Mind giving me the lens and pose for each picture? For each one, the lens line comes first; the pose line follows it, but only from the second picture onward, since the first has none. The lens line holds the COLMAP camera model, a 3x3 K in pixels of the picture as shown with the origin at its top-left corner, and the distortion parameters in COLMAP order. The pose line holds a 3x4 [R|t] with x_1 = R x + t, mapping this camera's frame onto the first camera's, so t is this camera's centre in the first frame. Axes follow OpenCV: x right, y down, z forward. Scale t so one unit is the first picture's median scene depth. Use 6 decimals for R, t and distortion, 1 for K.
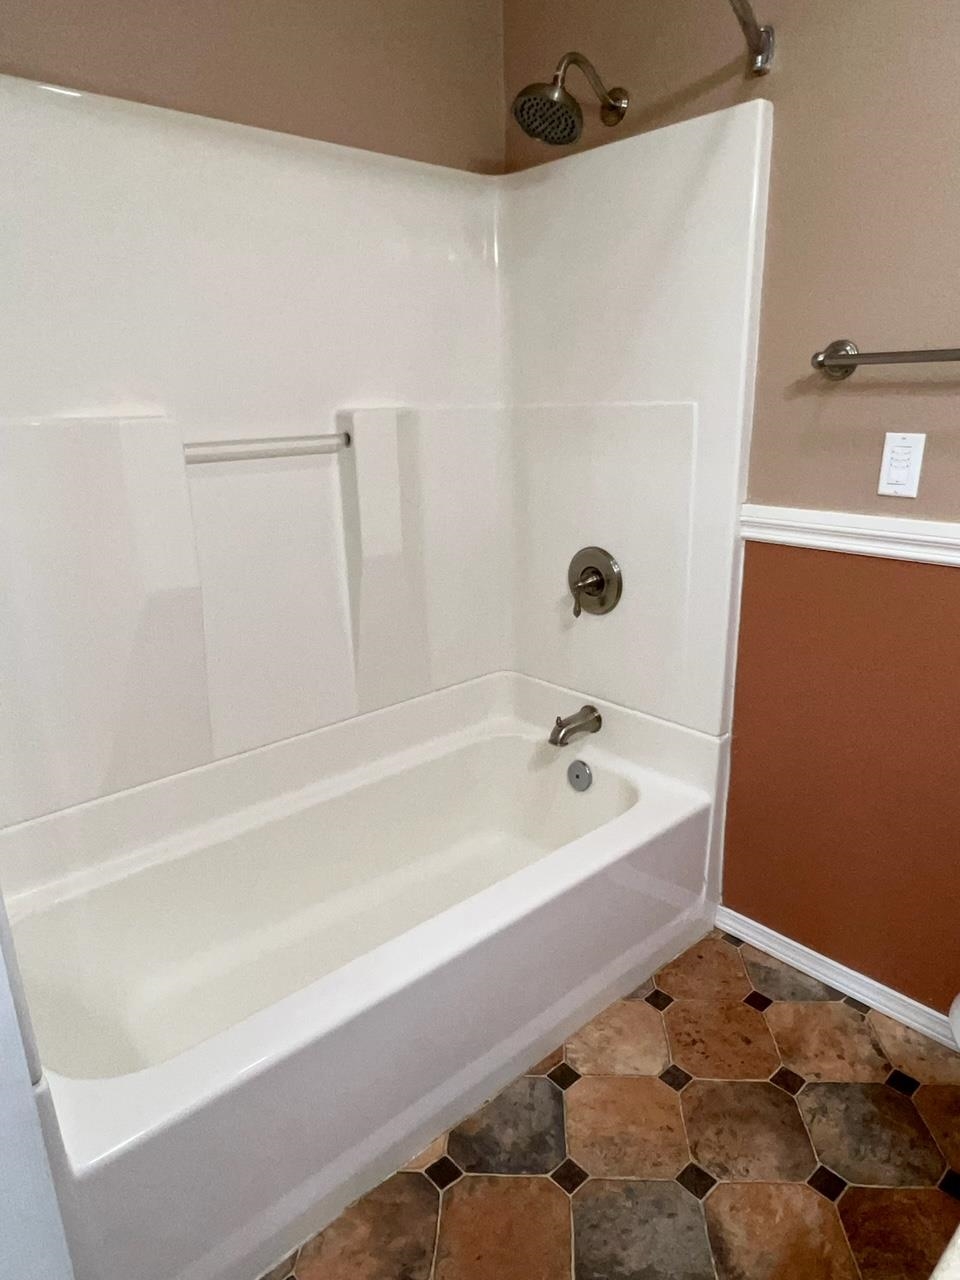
lens RADIAL K [[817.3, 0, 480.0], [0, 817.3, 640.0], [0, 0, 1]] dist [-0.000381, 0.001481]
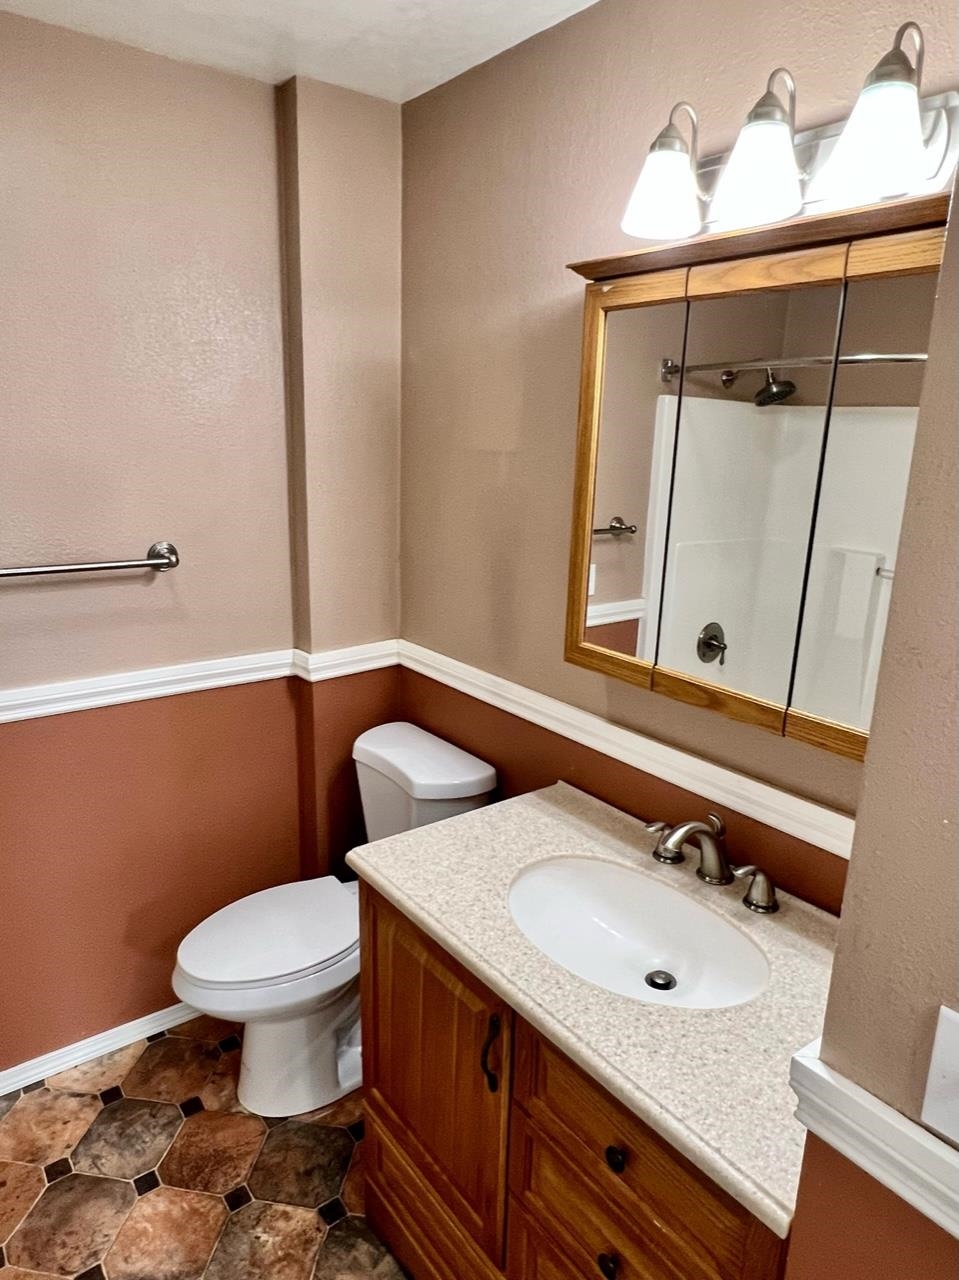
lens RADIAL K [[817.3, 0, 479.5], [0, 817.3, 640.0], [0, 0, 1]] dist [-0.000381, 0.001481]
pose [[0.075158, -0.228771, 0.970575, -0.581293], [0.252878, 0.945883, 0.203369, -0.288053], [-0.964575, 0.230152, 0.128942, 0.086946]]
